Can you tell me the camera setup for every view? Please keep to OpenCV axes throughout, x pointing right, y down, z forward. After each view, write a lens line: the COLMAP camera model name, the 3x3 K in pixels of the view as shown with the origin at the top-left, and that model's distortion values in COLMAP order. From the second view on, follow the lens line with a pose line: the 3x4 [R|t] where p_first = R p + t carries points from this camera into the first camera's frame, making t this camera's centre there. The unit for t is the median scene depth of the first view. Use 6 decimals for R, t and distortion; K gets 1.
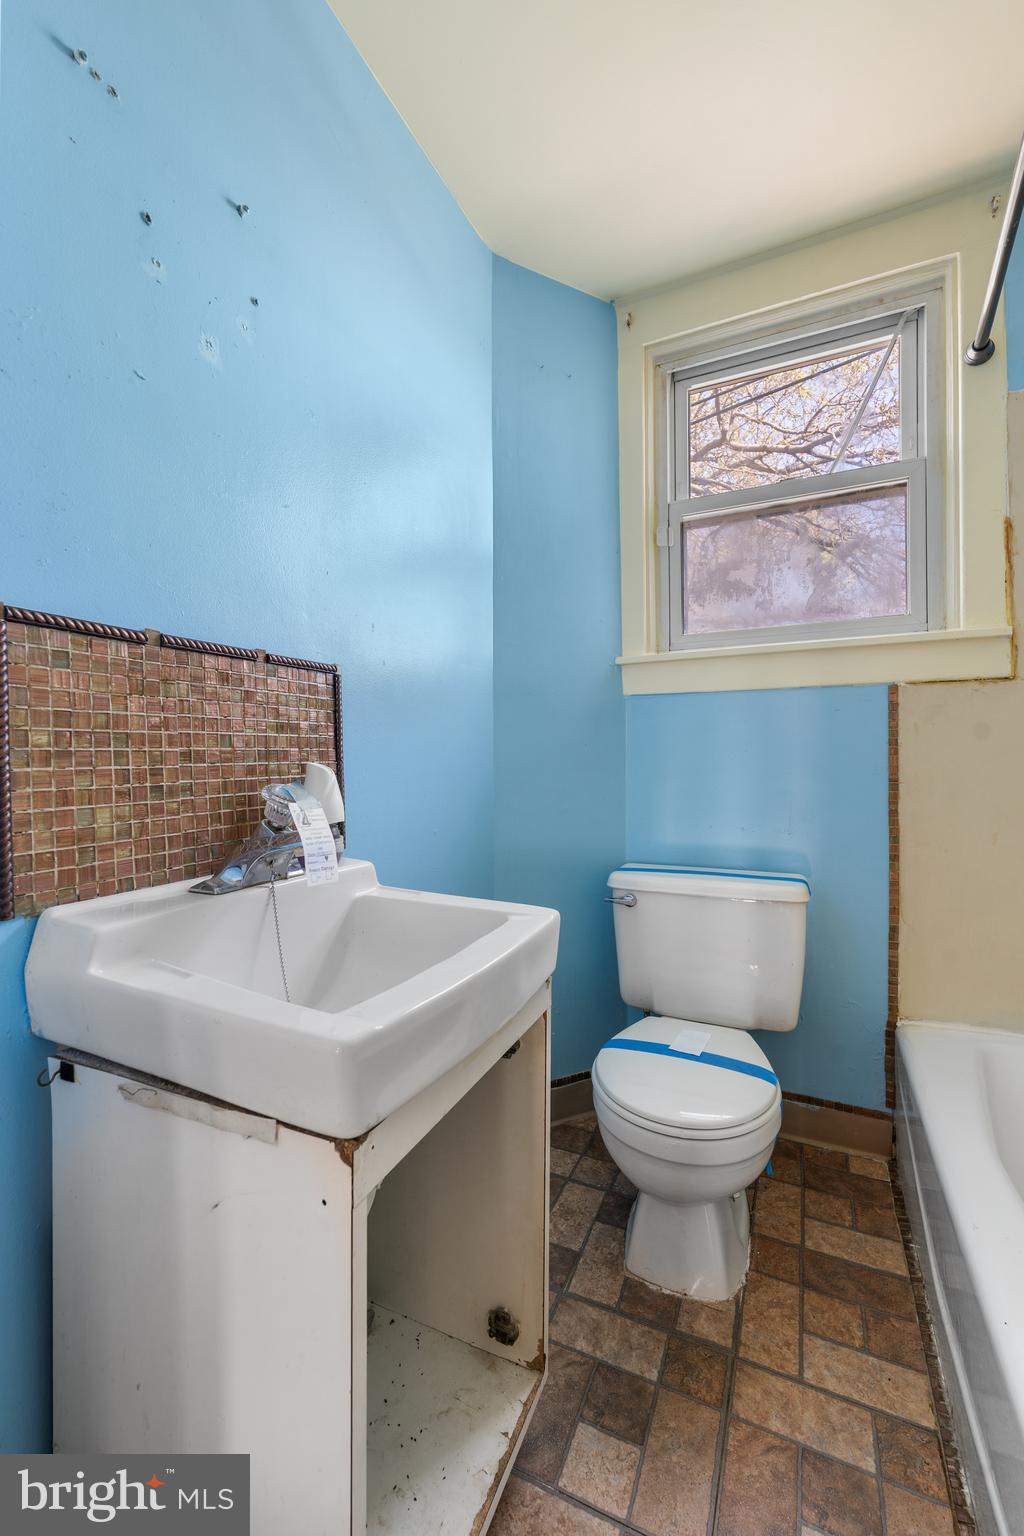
lens RADIAL K [[640.9, 0, 511.3], [0, 640.9, 764.9], [0, 0, 1]] dist [-0.000396, -0.000773]
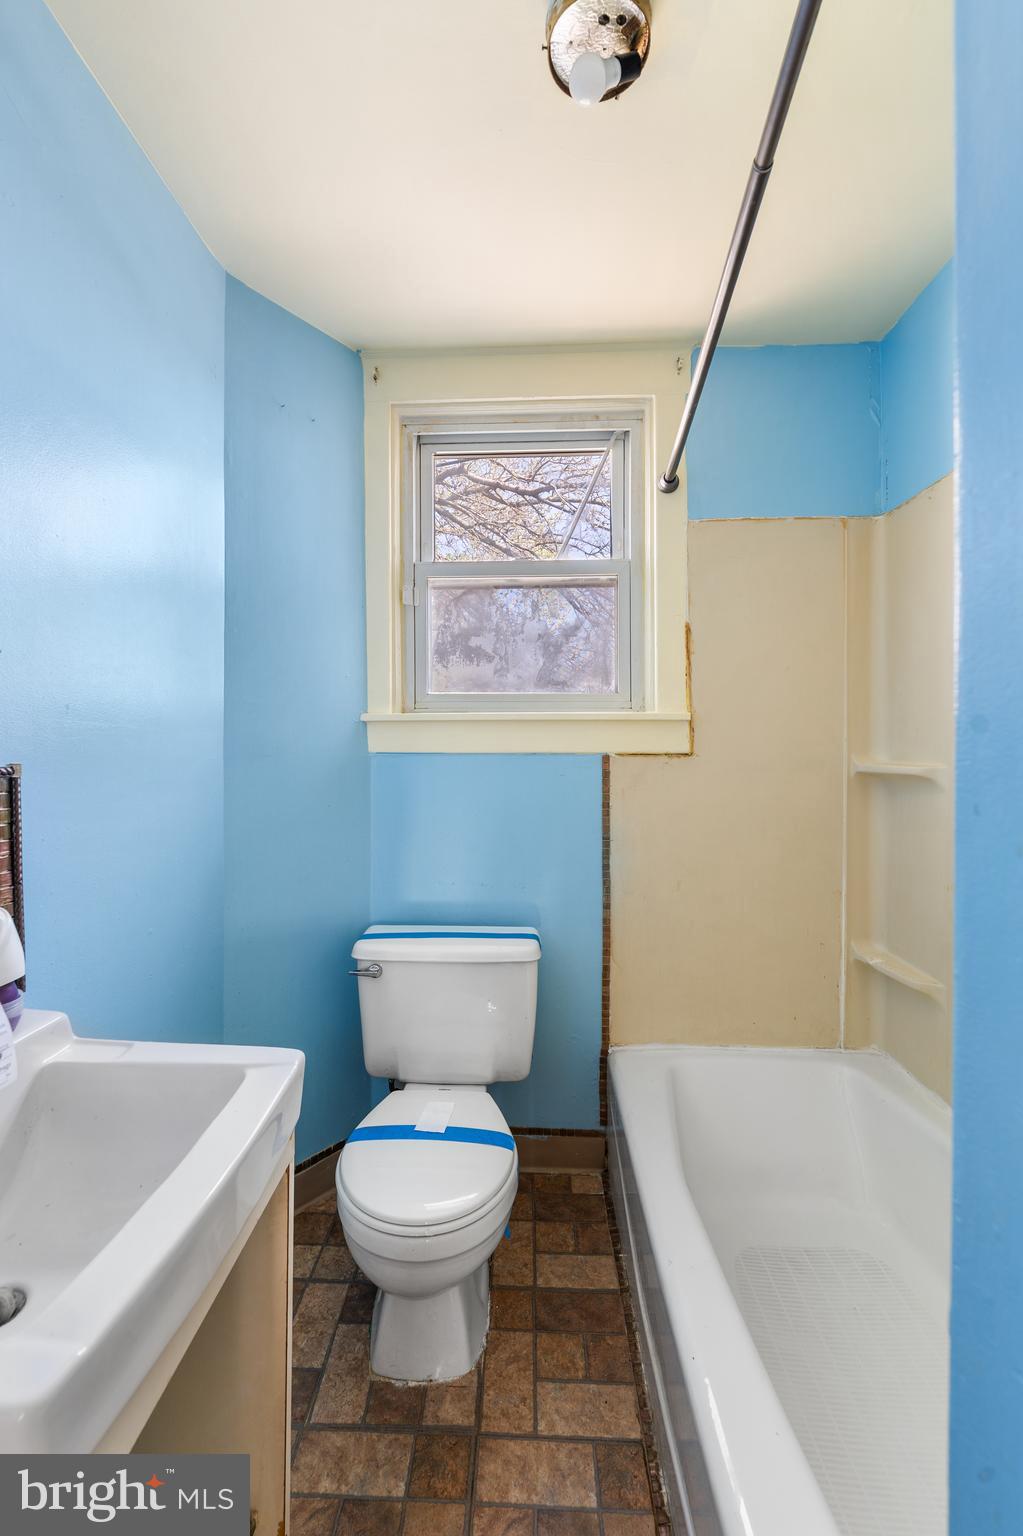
lens RADIAL K [[640.9, 0, 516.0], [0, 640.9, 767.8], [0, 0, 1]] dist [-0.000396, -0.000773]
pose [[0.918776, 0.005246, 0.394743, -0.007062], [-0.002600, 0.999970, -0.007238, -0.100317], [-0.394770, 0.005624, 0.918763, 0.007138]]
